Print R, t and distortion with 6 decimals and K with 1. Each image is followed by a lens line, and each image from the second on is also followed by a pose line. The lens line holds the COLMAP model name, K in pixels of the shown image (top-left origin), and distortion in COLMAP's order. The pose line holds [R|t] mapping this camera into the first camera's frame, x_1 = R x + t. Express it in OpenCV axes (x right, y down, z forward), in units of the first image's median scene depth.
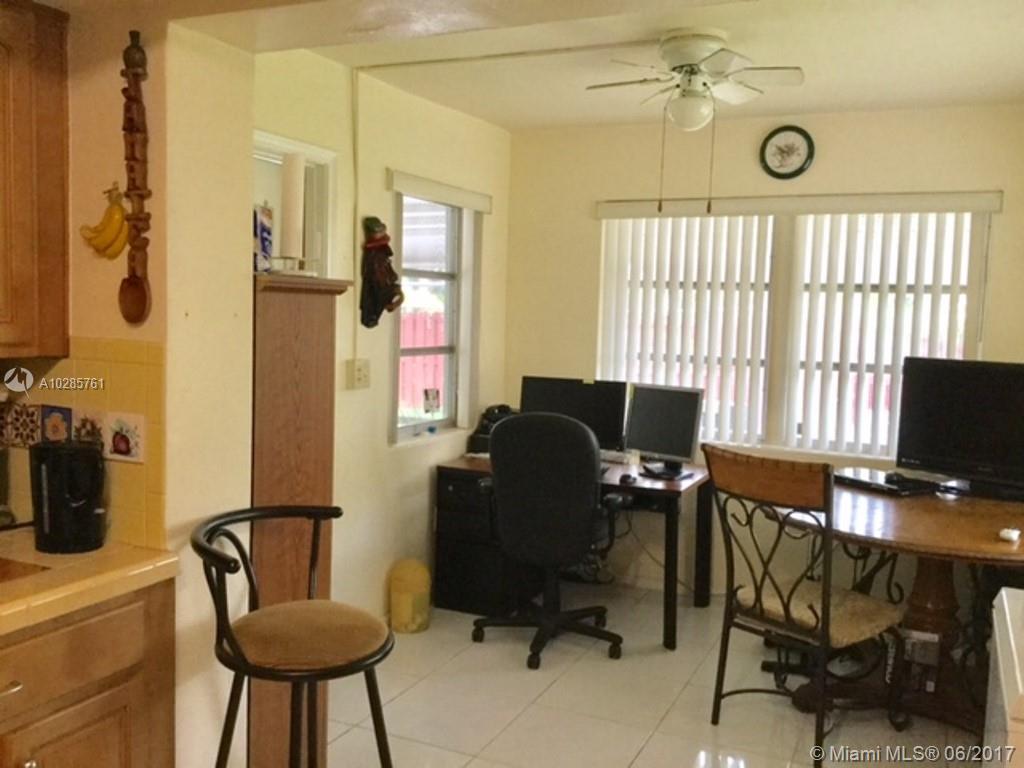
lens RADIAL K [[941.7, 0, 512.0], [0, 941.7, 384.0], [0, 0, 1]] dist [0.059438, -0.082113]
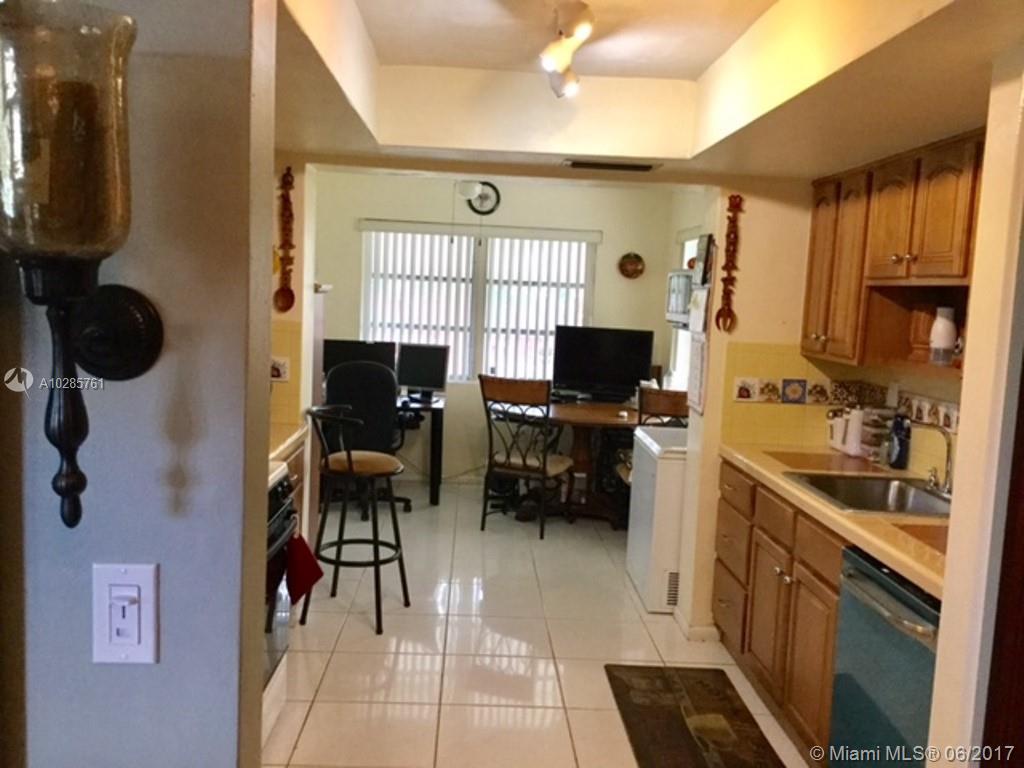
lens RADIAL K [[916.6, 0, 512.0], [0, 916.6, 384.0], [0, 0, 1]] dist [0.125437, -0.248370]
pose [[0.893226, -0.033913, 0.448327, -0.412396], [0.017738, 0.999033, 0.040230, 0.009371], [-0.449258, -0.027982, 0.892964, -0.464300]]
